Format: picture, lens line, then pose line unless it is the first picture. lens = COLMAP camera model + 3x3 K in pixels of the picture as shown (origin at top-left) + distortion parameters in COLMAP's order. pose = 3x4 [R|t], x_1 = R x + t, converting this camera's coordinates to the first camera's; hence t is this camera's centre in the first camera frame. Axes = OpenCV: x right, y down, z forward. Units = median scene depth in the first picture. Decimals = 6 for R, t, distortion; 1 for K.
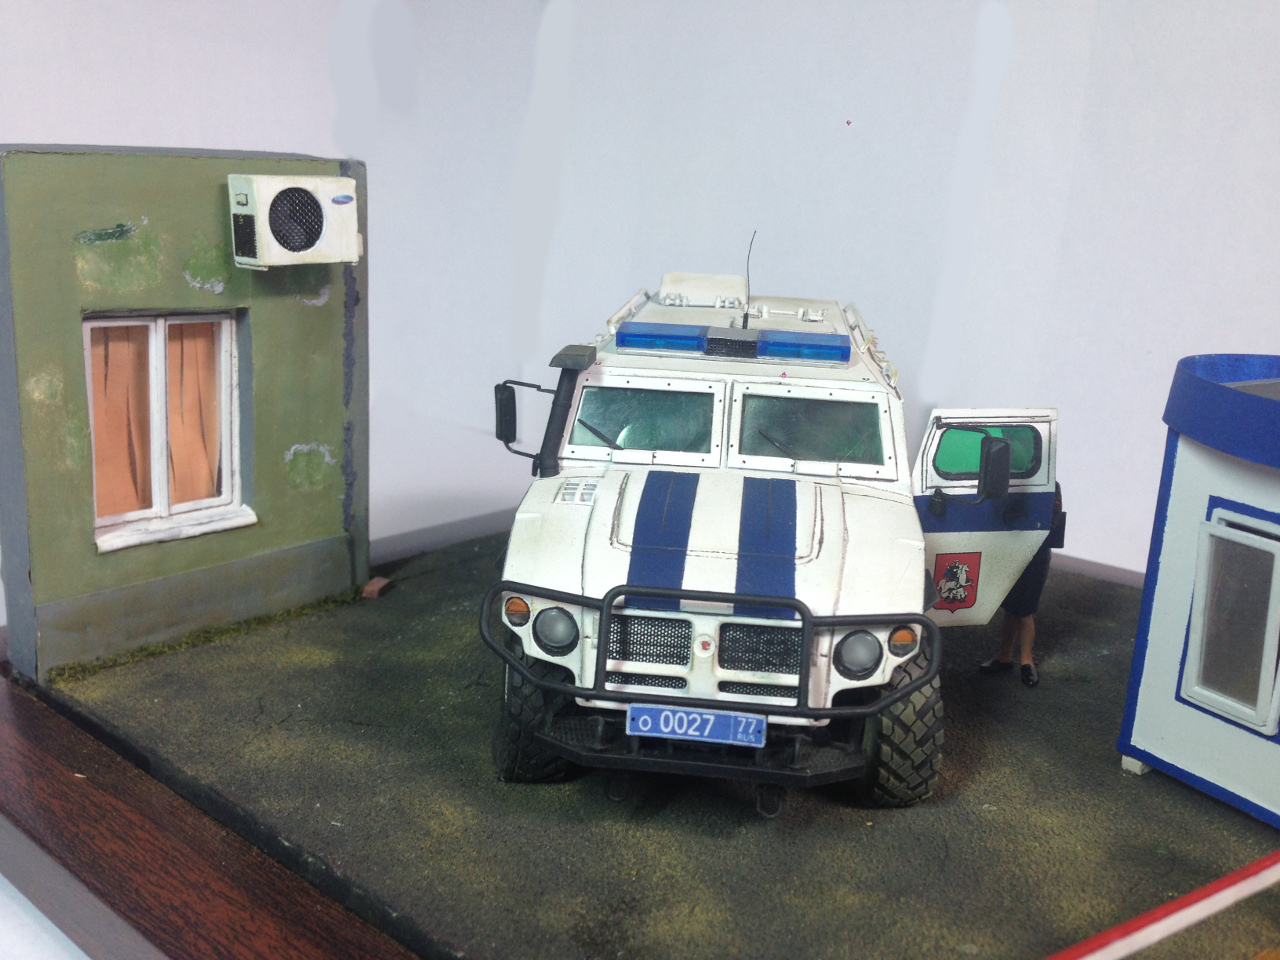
lens RADIAL K [[1242.4, 0, 631.6], [0, 1242.4, 475.4], [0, 0, 1]] dist [0.066604, 0.000000]
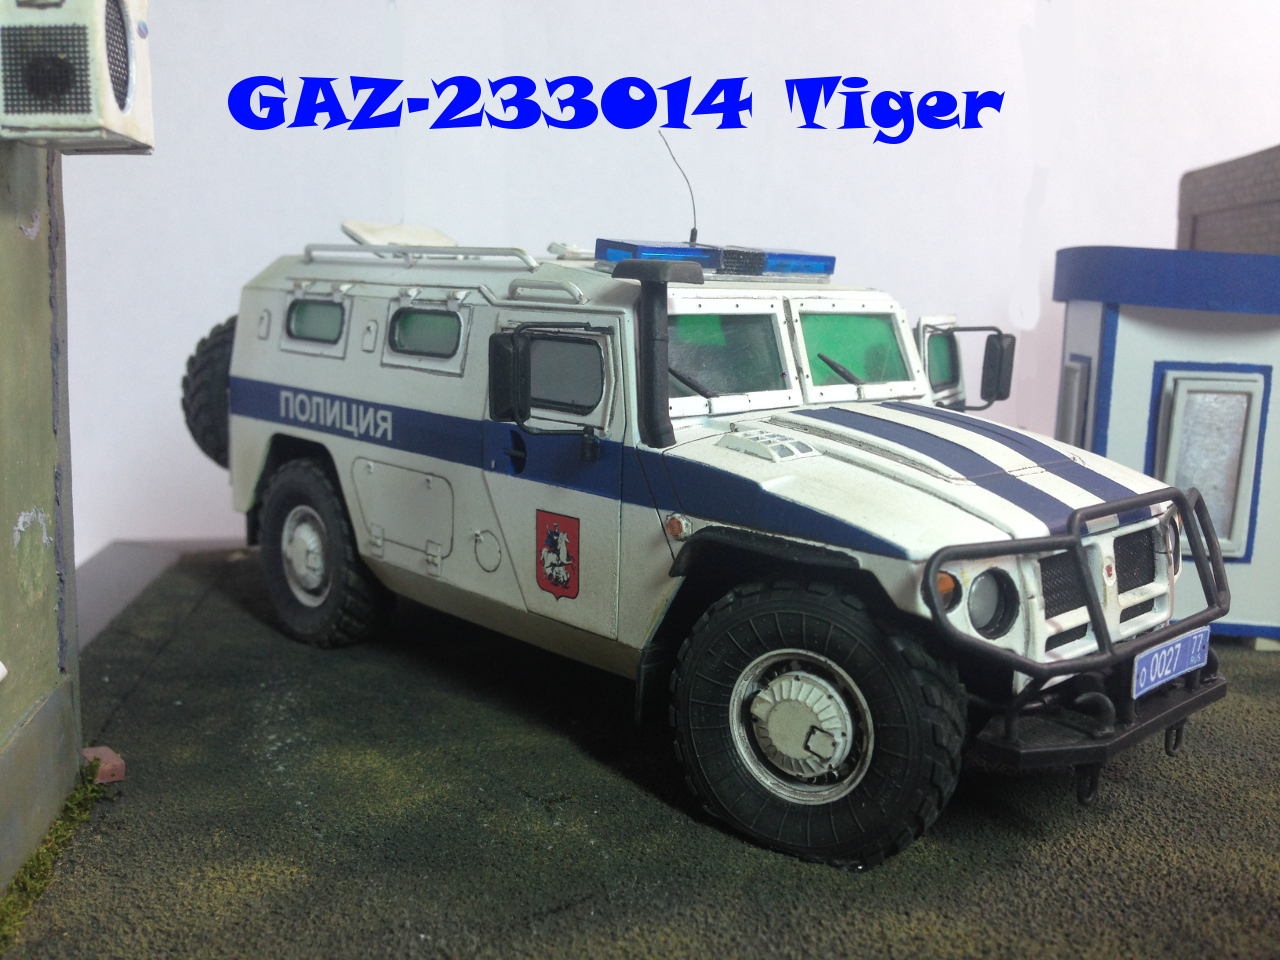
lens RADIAL K [[1242.4, 0, 641.8], [0, 1242.4, 473.9], [0, 0, 1]] dist [0.066604, 0.000000]
pose [[0.625892, -0.146131, 0.766097, -0.695266], [0.199761, 0.979559, 0.023647, -0.002941], [-0.753893, 0.138236, 0.642290, 0.662557]]
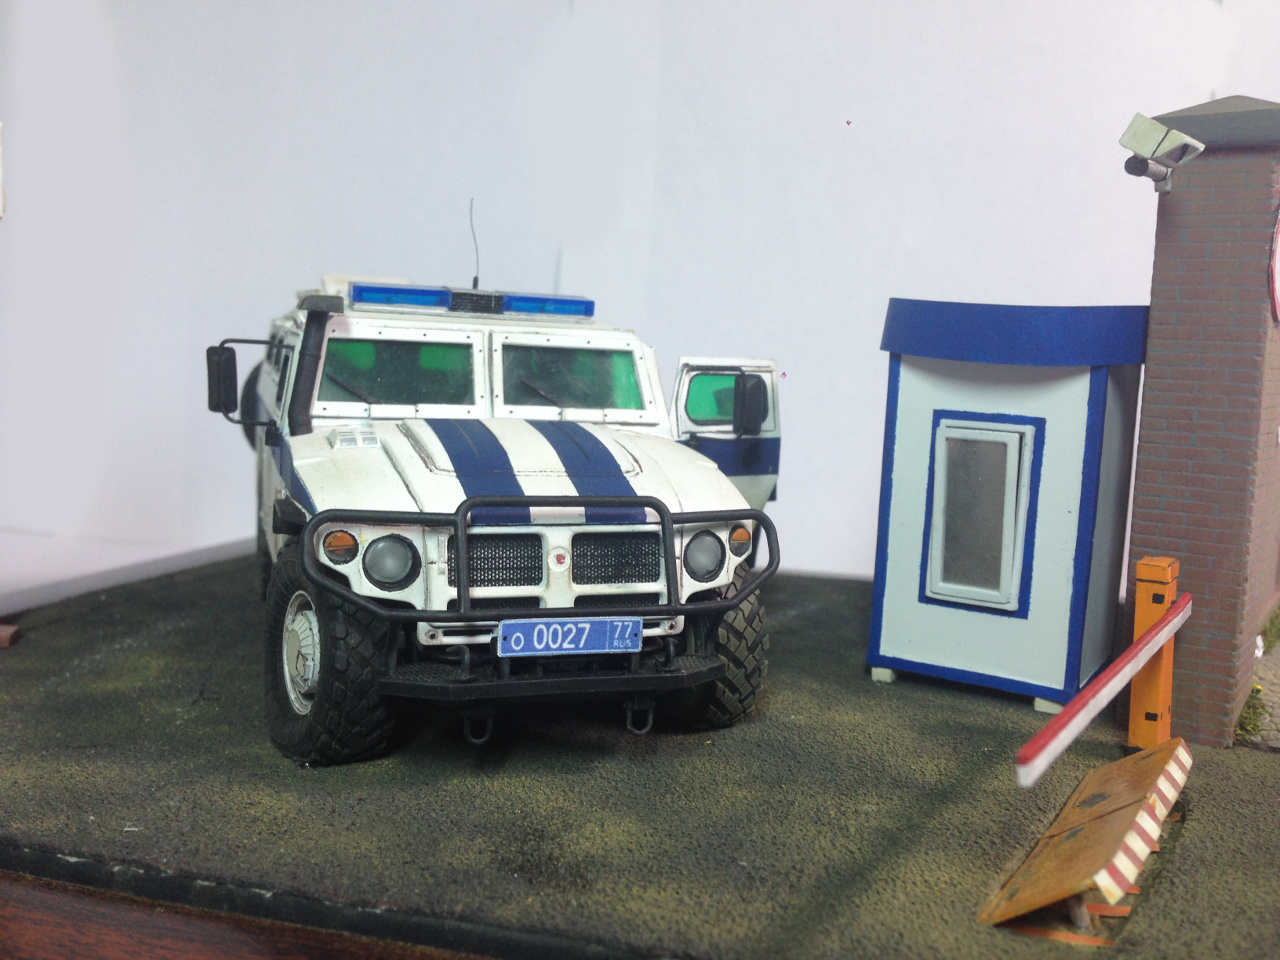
lens RADIAL K [[1242.4, 0, 638.0], [0, 1242.4, 485.7], [0, 0, 1]] dist [0.066604, 0.000000]
pose [[0.899646, -0.049816, 0.433768, -0.275378], [0.100062, 0.990552, -0.093773, 0.166116], [-0.424999, 0.127766, 0.896131, 0.122687]]
